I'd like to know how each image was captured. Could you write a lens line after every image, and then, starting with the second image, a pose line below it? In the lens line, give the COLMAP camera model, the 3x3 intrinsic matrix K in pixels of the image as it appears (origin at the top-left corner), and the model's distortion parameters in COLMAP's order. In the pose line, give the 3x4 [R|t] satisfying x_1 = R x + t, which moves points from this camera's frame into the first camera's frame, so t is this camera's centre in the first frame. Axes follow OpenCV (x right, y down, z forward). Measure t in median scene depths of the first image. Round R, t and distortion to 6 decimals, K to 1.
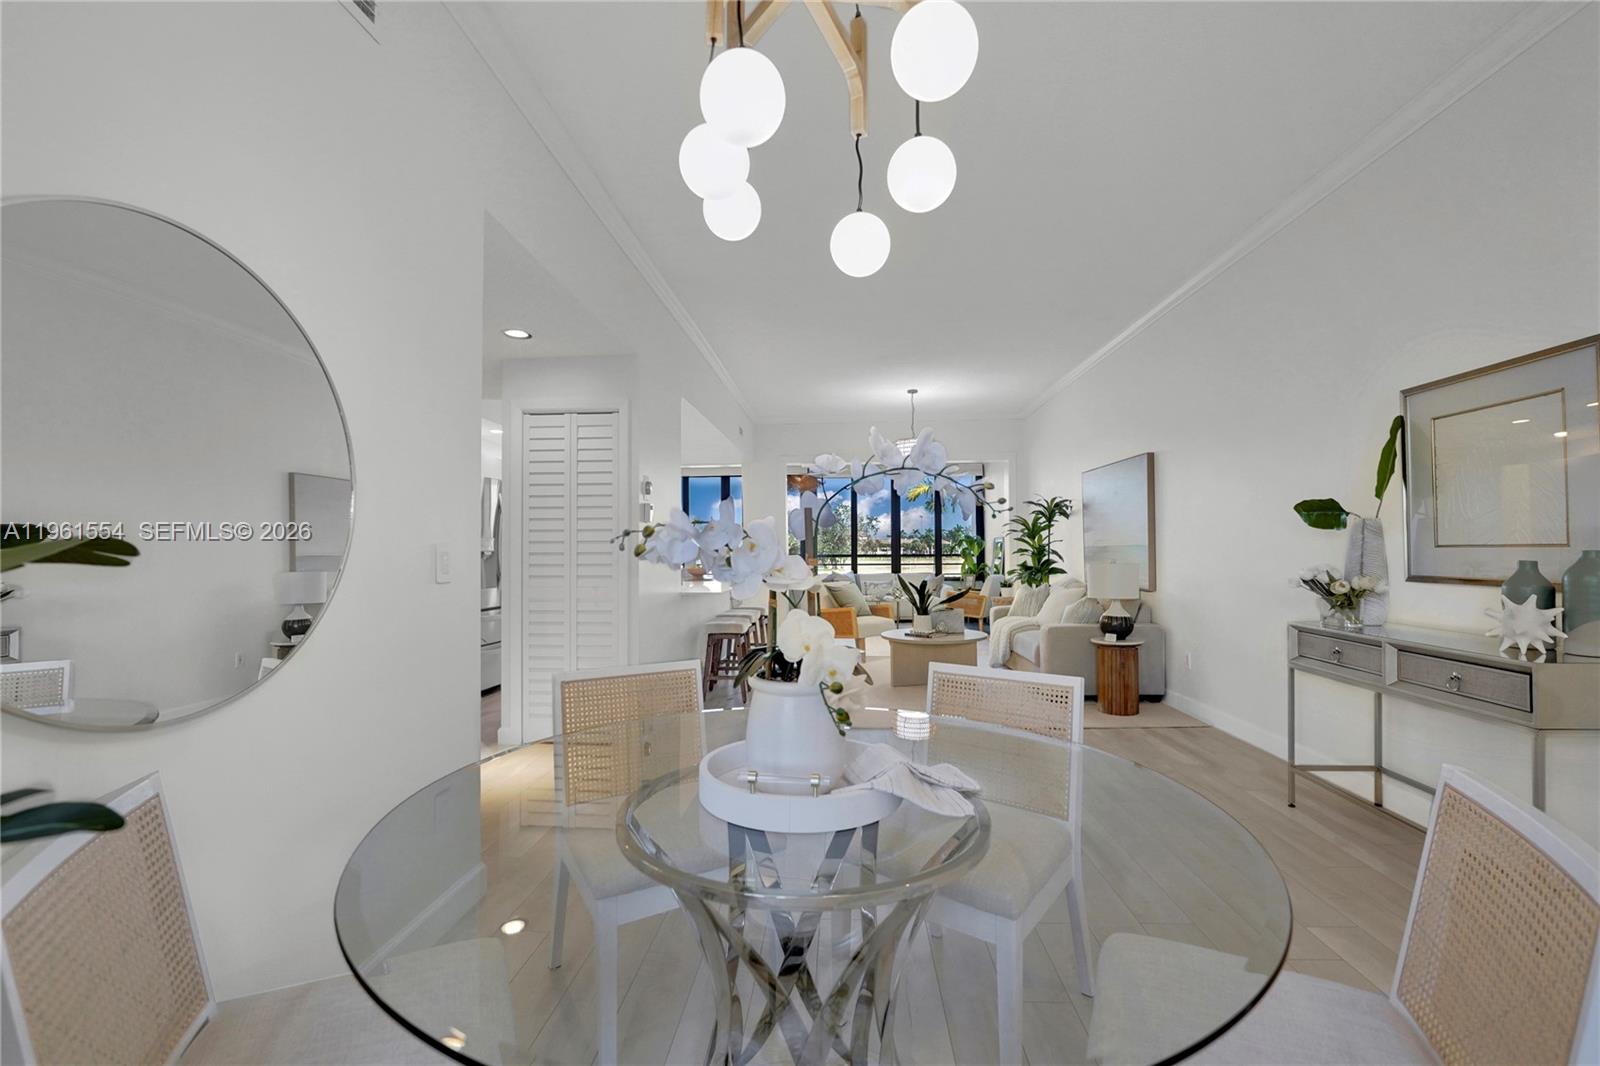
lens RADIAL K [[676.5, 0, 828.9], [0, 676.5, 544.5], [0, 0, 1]] dist [-0.032825, 0.004875]
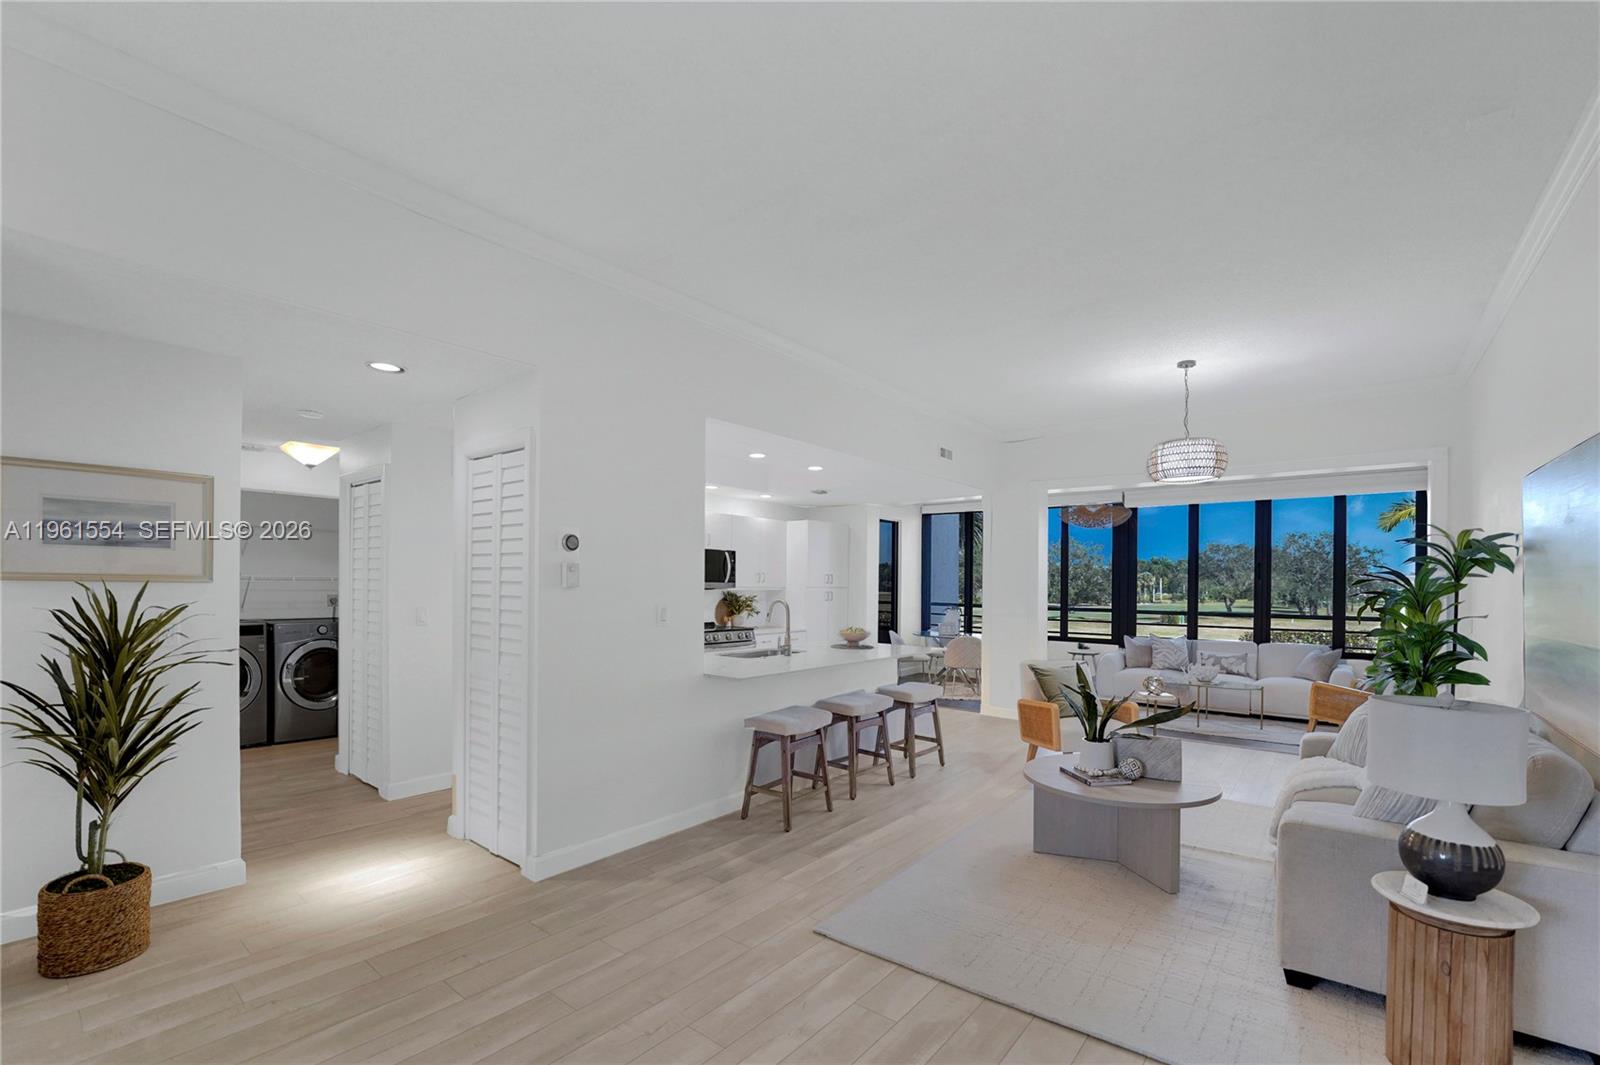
lens RADIAL K [[692.2, 0, 795.1], [0, 692.2, 577.5], [0, 0, 1]] dist [-0.027780, 0.001180]
pose [[0.794881, 0.011948, -0.606647, 0.241342], [-0.014306, 0.999897, 0.000948, -0.027857], [0.606596, 0.007925, 0.794971, 0.299263]]
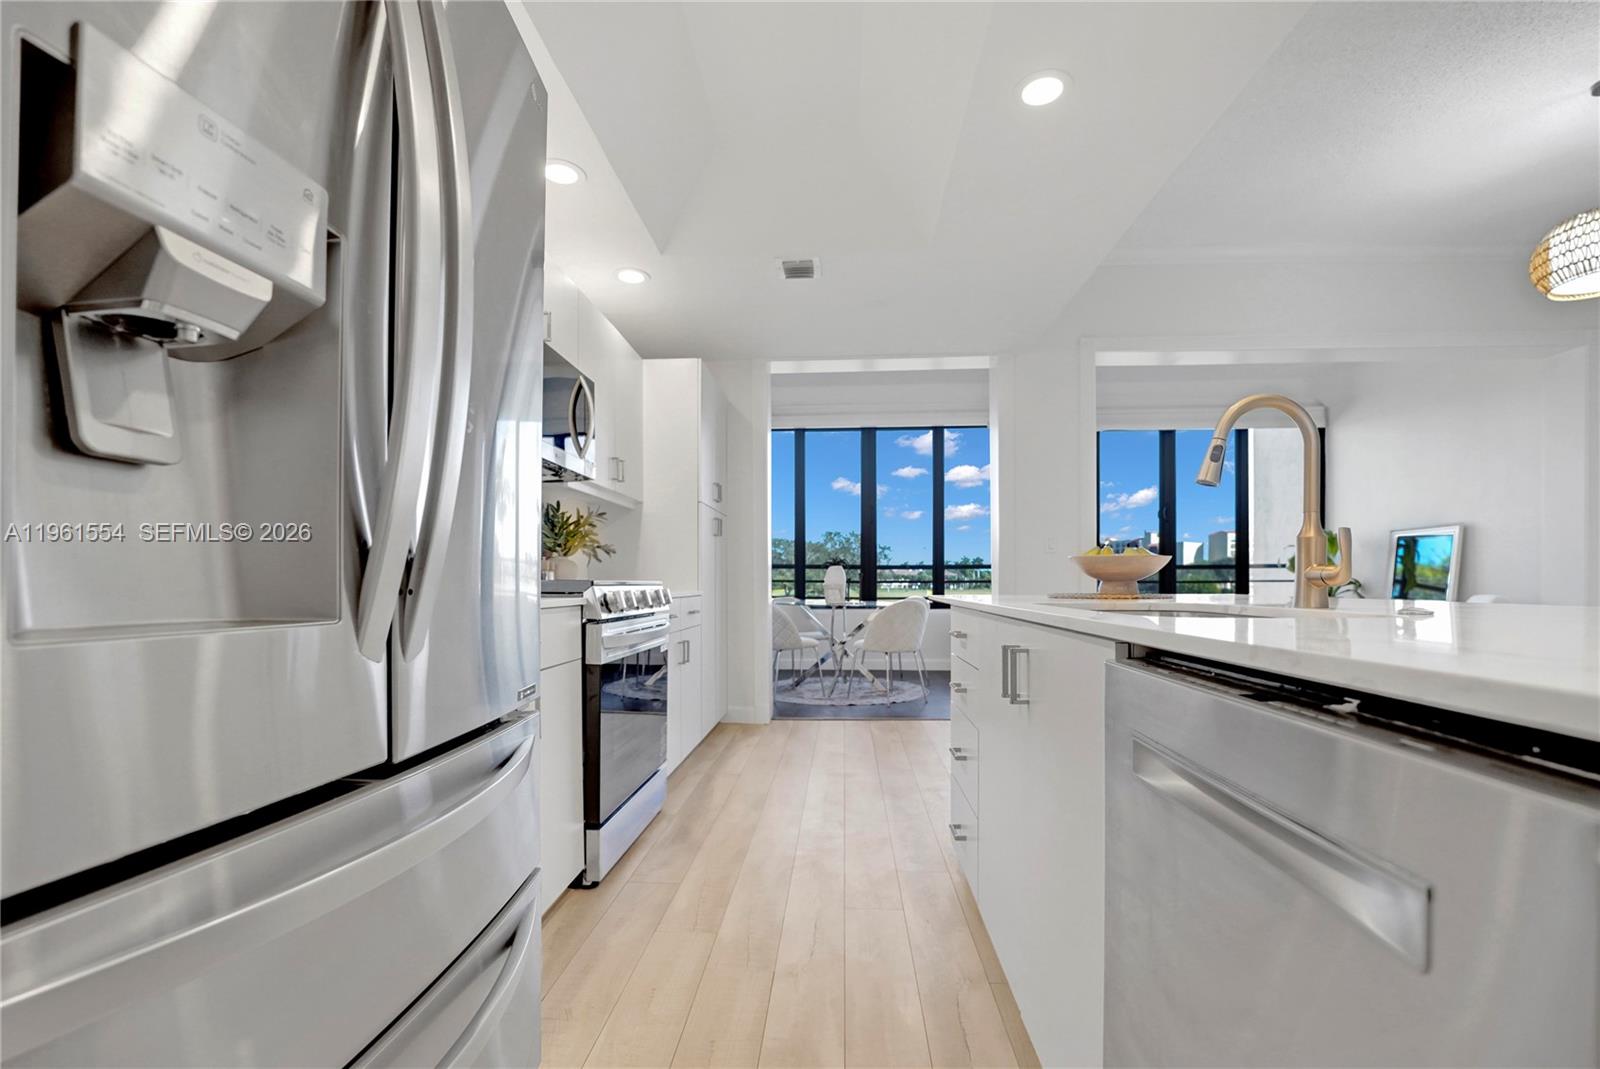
lens RADIAL K [[692.2, 0, 800.1], [0, 692.2, 587.4], [0, 0, 1]] dist [-0.027780, 0.001180]
pose [[0.999393, 0.005711, -0.034361, -0.323819], [-0.005183, 0.999868, 0.015425, 0.044950], [0.034445, -0.015238, 0.999290, 0.673589]]
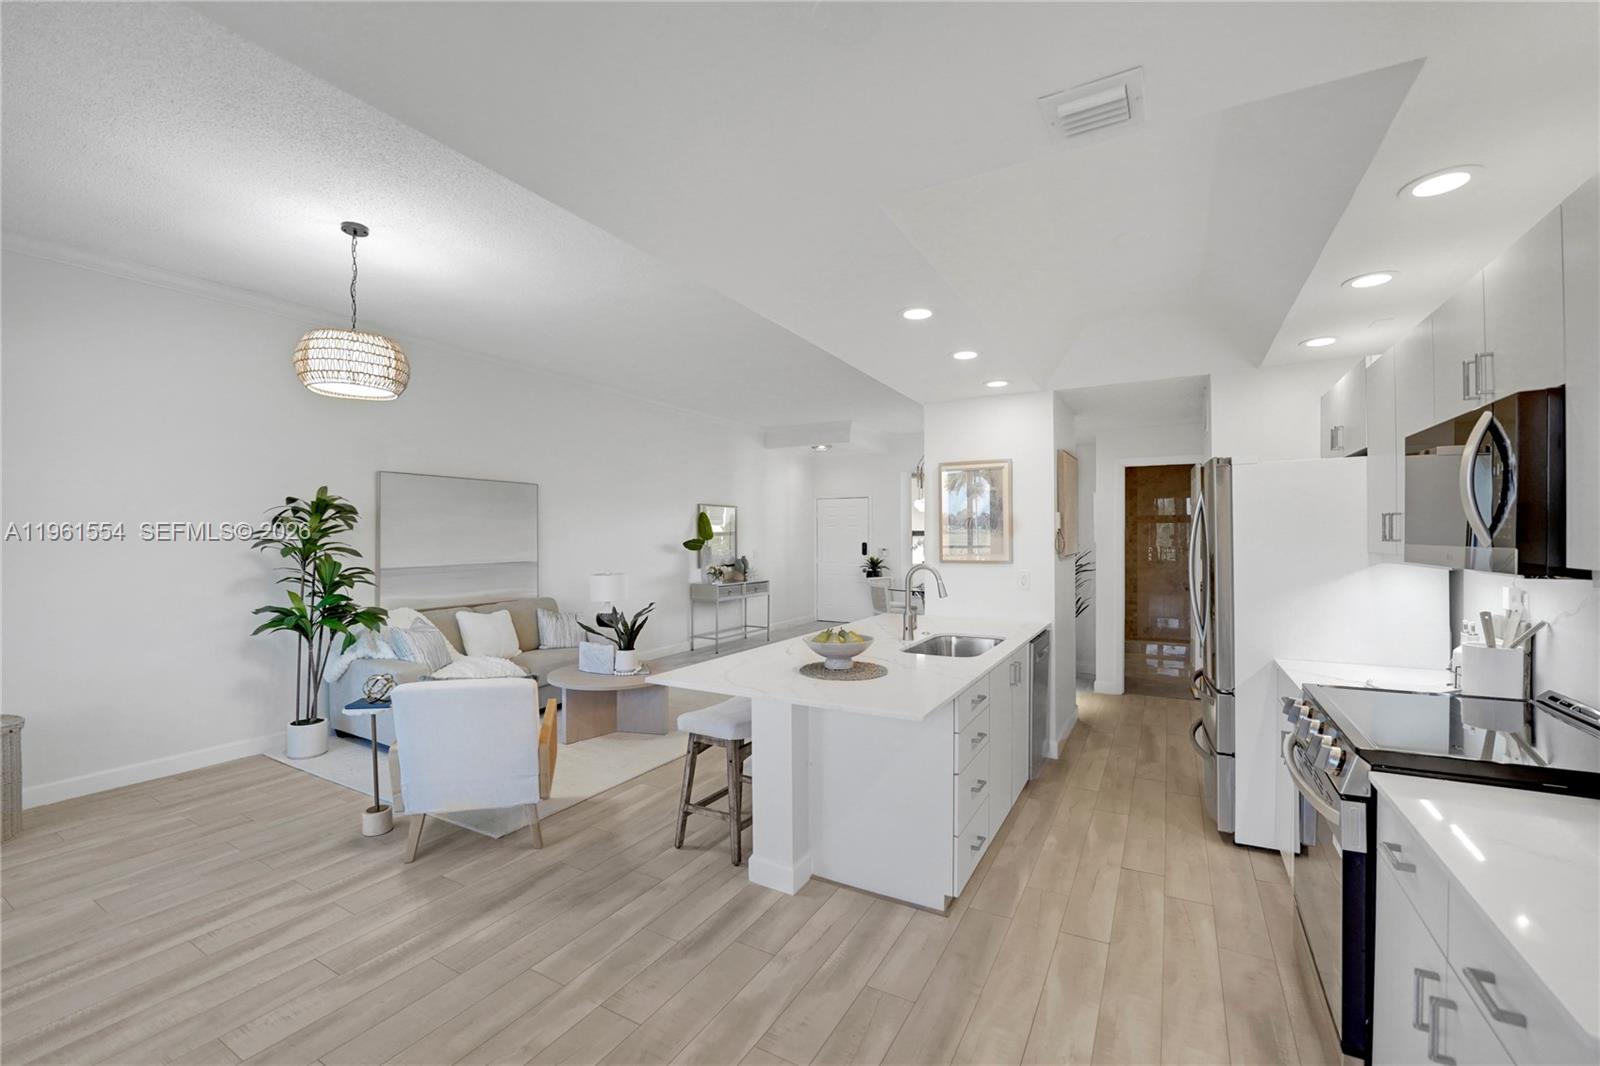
lens RADIAL K [[662.1, 0, 795.6], [0, 662.1, 533.9], [0, 0, 1]] dist [-0.020102, -0.000054]
pose [[-0.883654, 0.010418, 0.468025, -0.352962], [0.004982, 0.999905, -0.012853, -0.021302], [-0.468114, -0.009026, -0.883622, 1.340262]]
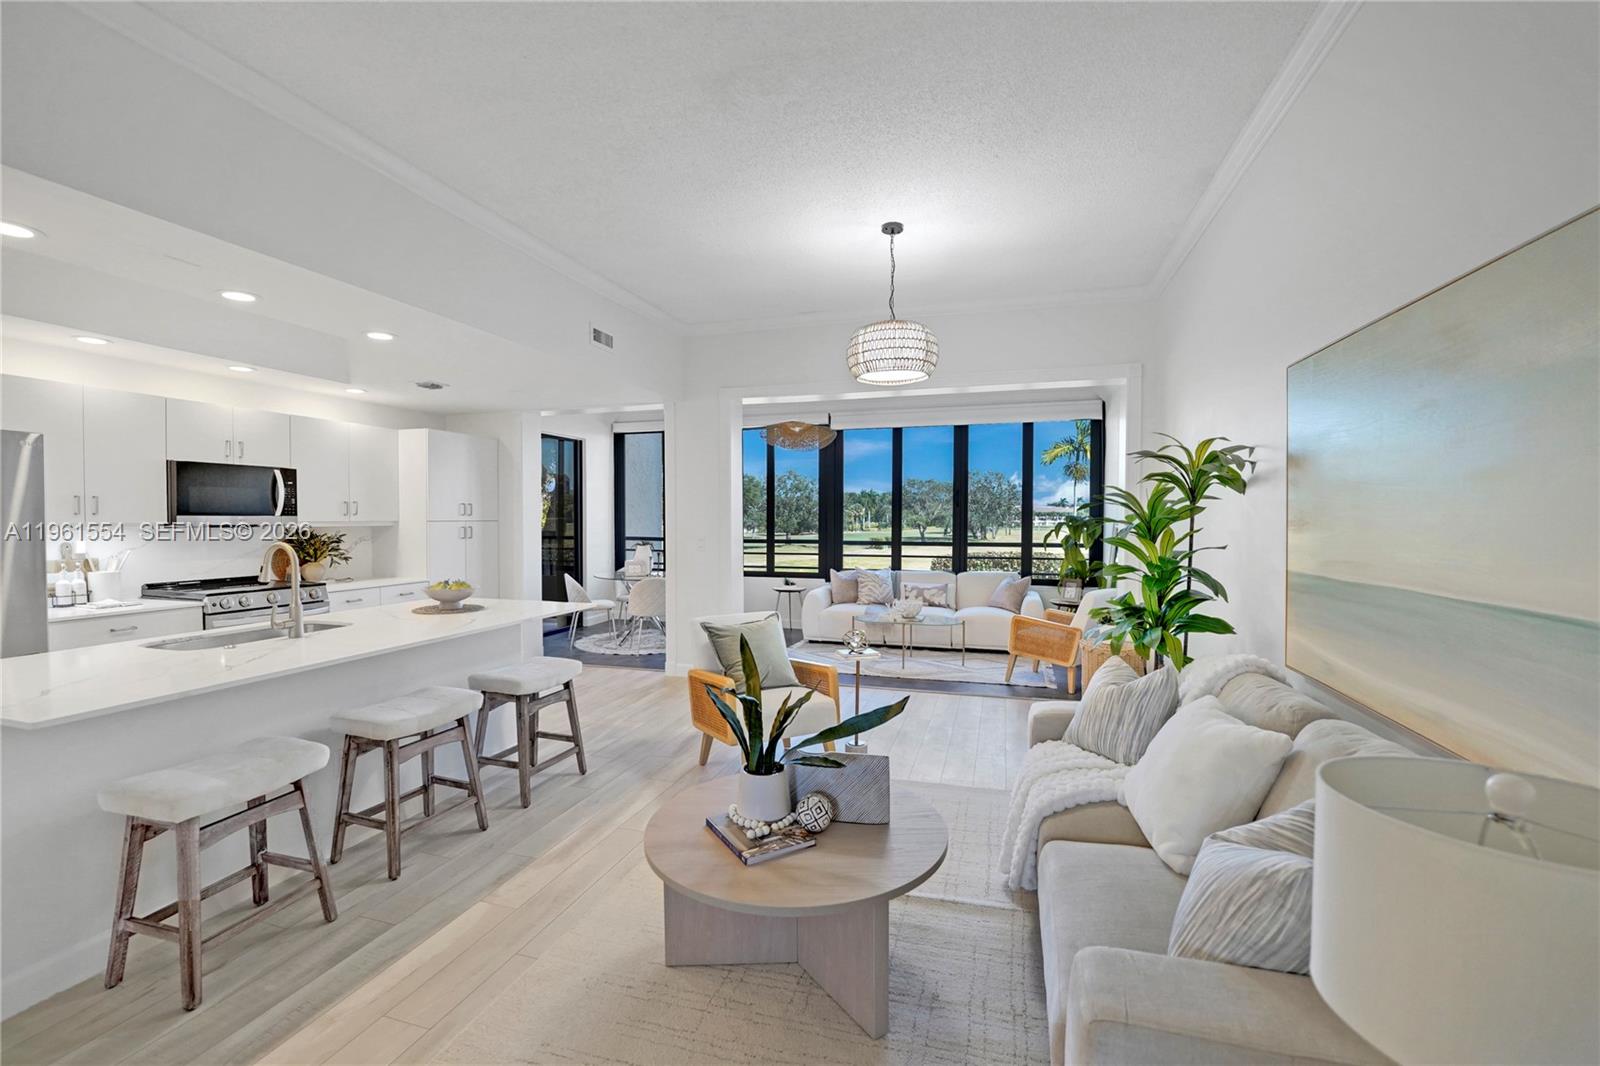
lens RADIAL K [[676.5, 0, 801.4], [0, 676.5, 539.5], [0, 0, 1]] dist [-0.032825, 0.004875]
pose [[0.965816, 0.017428, -0.258643, 0.204937], [-0.007065, 0.999136, 0.040944, -0.024782], [0.259134, -0.037717, 0.965105, 0.551317]]
